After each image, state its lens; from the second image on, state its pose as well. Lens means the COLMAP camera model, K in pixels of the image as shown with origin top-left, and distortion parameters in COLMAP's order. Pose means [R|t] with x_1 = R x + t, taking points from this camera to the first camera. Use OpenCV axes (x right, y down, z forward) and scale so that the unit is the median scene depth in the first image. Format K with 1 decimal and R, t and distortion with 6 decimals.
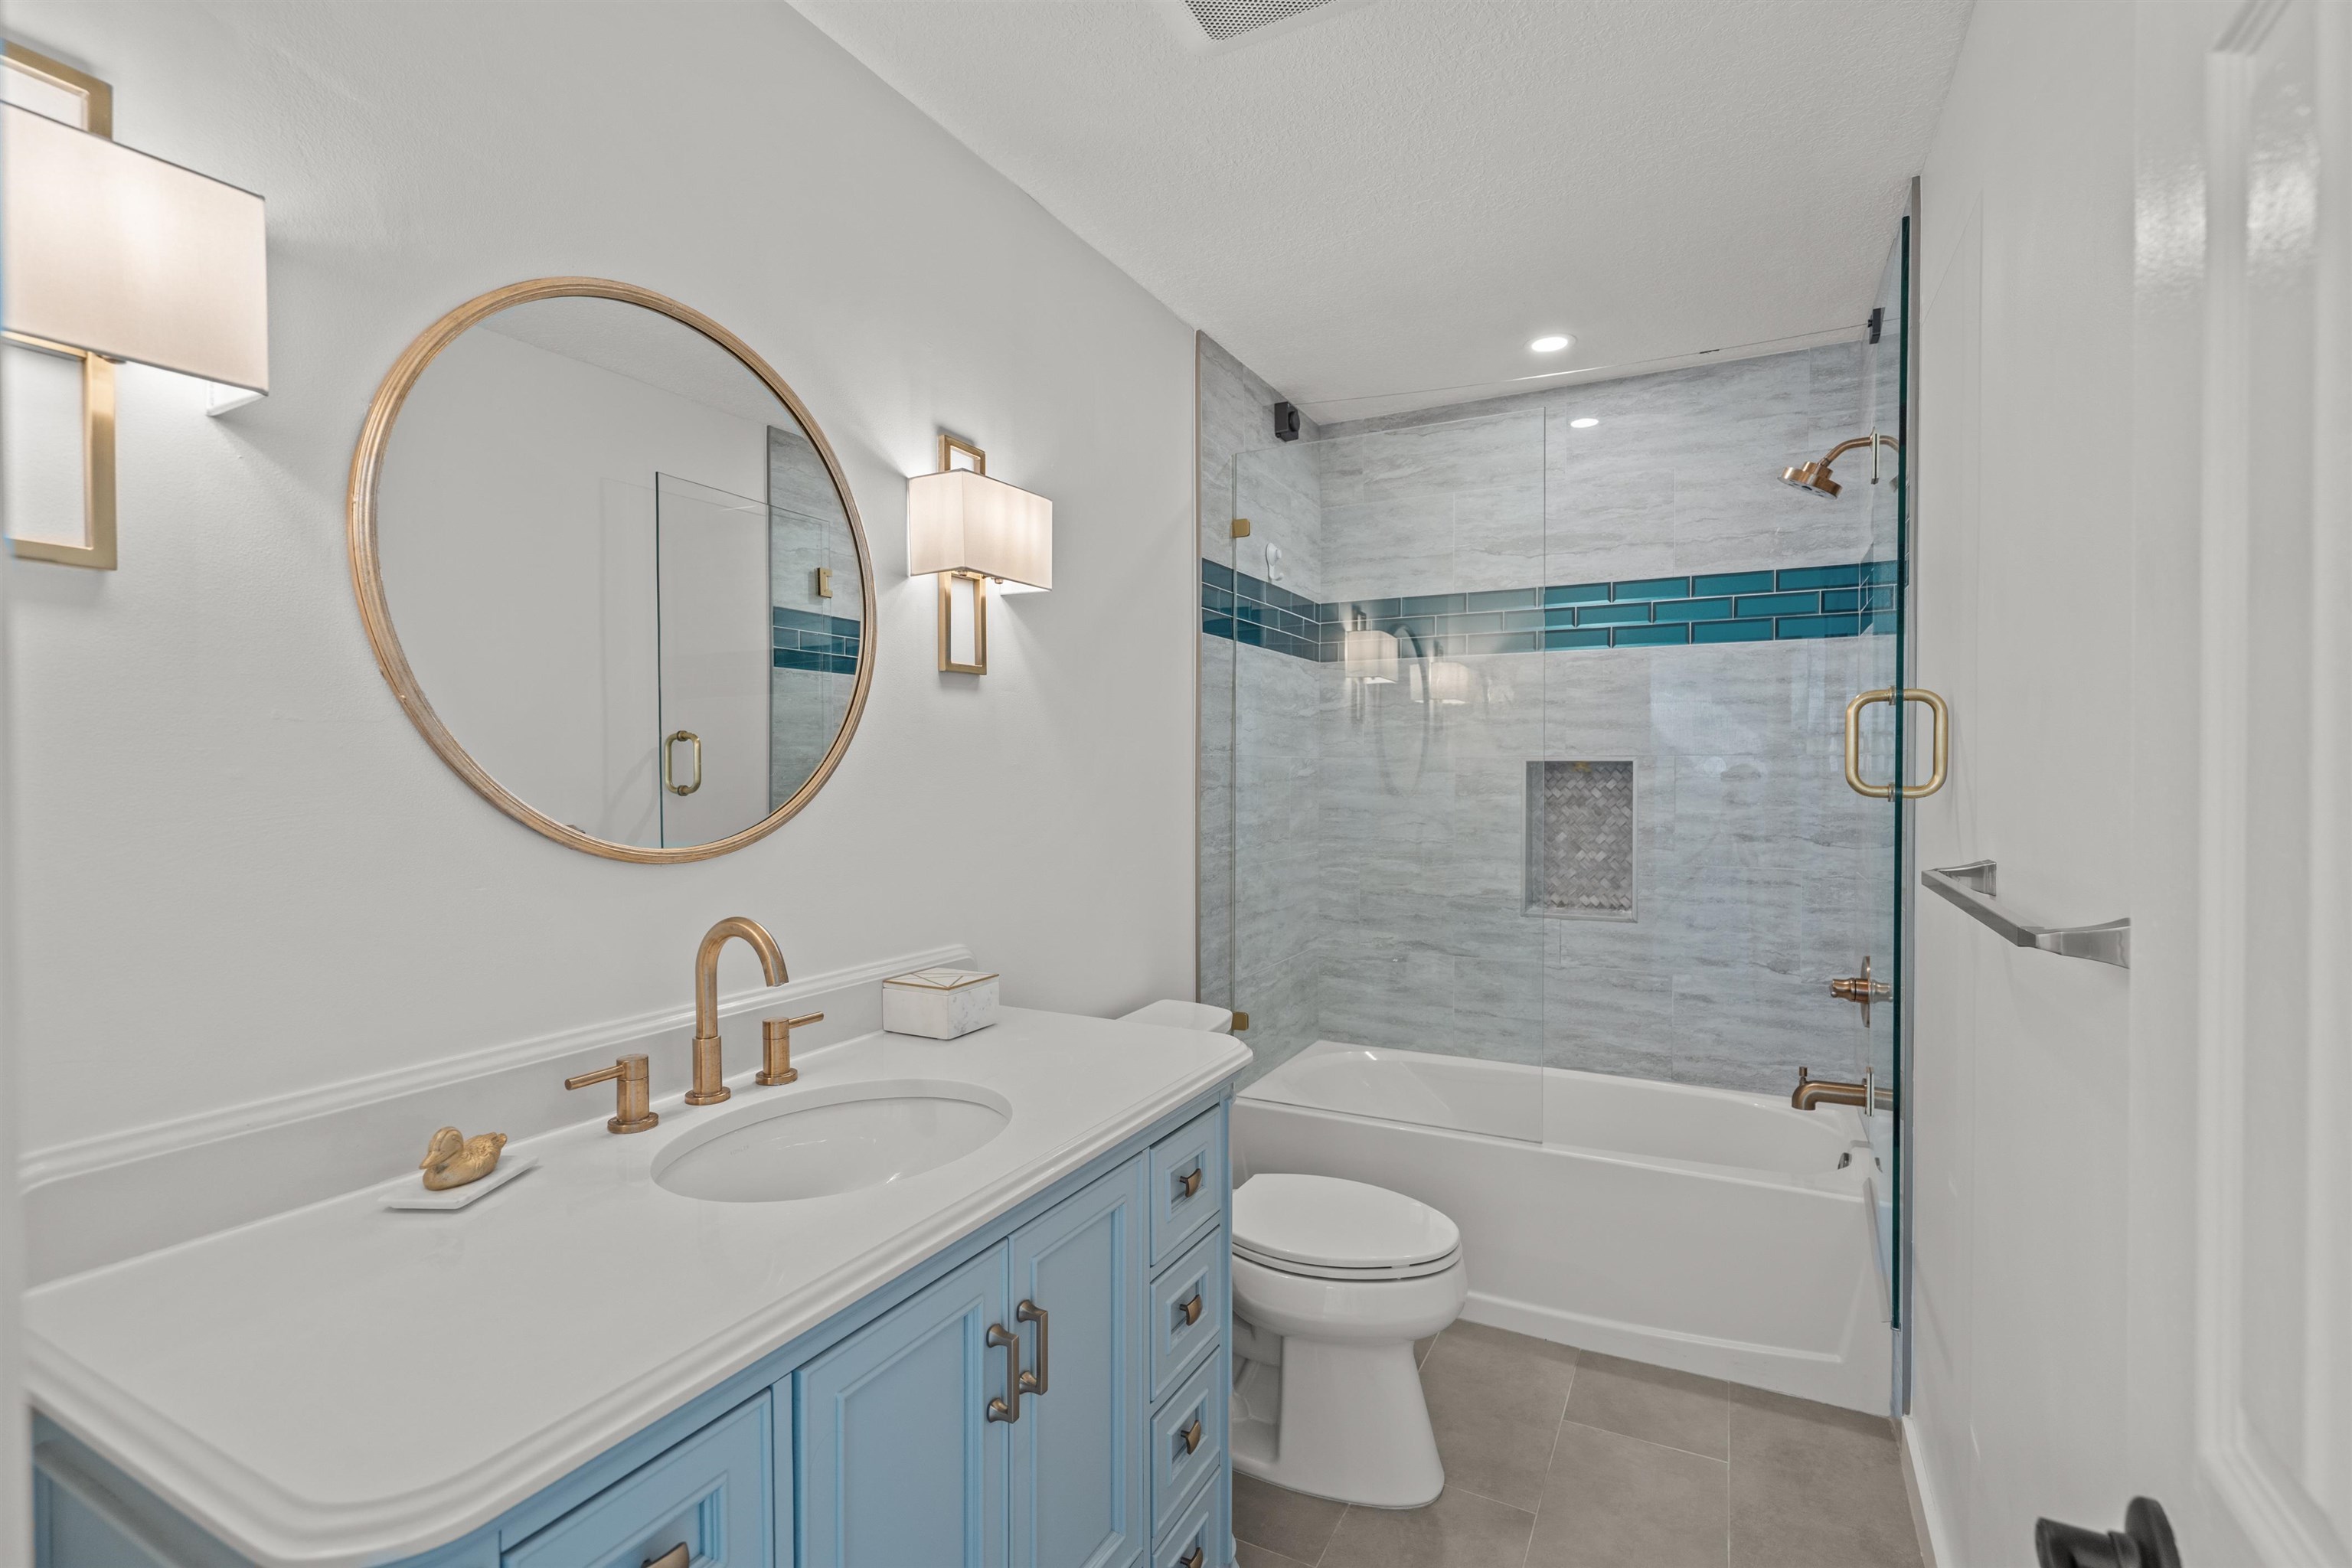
lens RADIAL K [[1067.6, 0, 1181.3], [0, 1067.6, 775.4], [0, 0, 1]] dist [-0.001596, 0.000863]
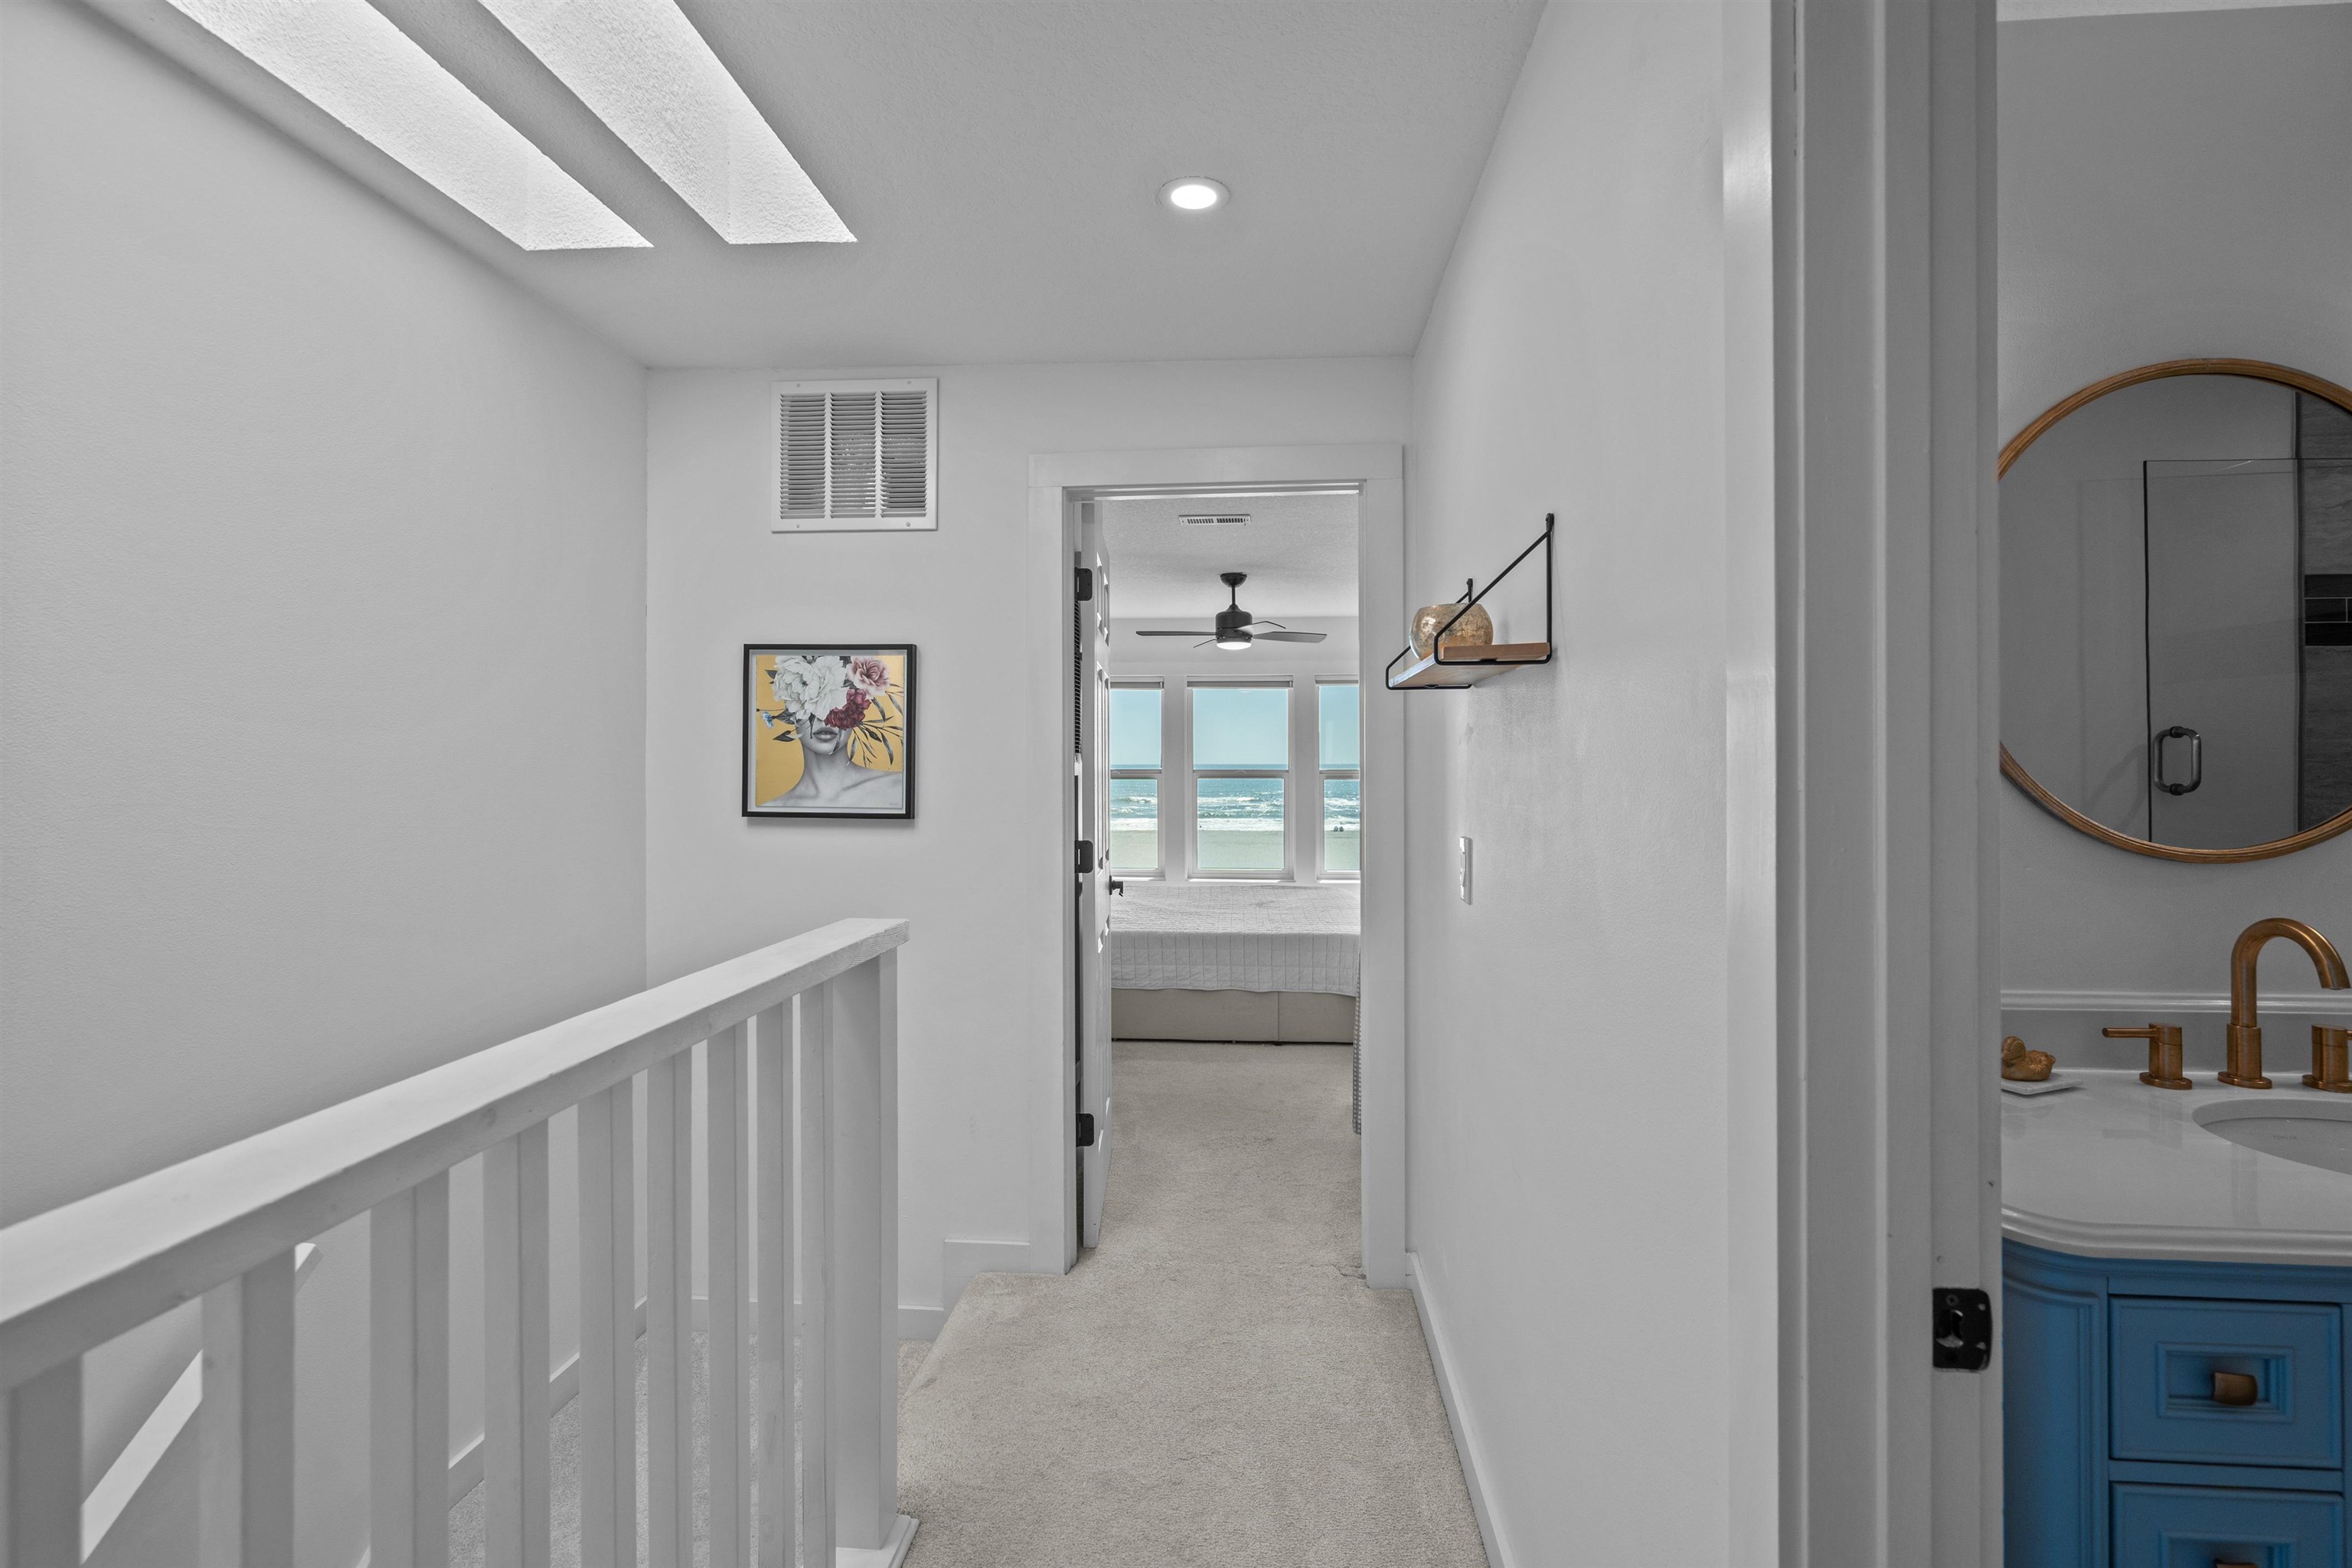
lens RADIAL K [[1064.6, 0, 1173.1], [0, 1064.6, 762.7], [0, 0, 1]] dist [-0.002306, -0.000966]
pose [[0.387889, 0.004281, -0.921696, 0.128929], [-0.002571, 0.999990, 0.003563, -0.024188], [0.921703, 0.000987, 0.387896, -0.431098]]
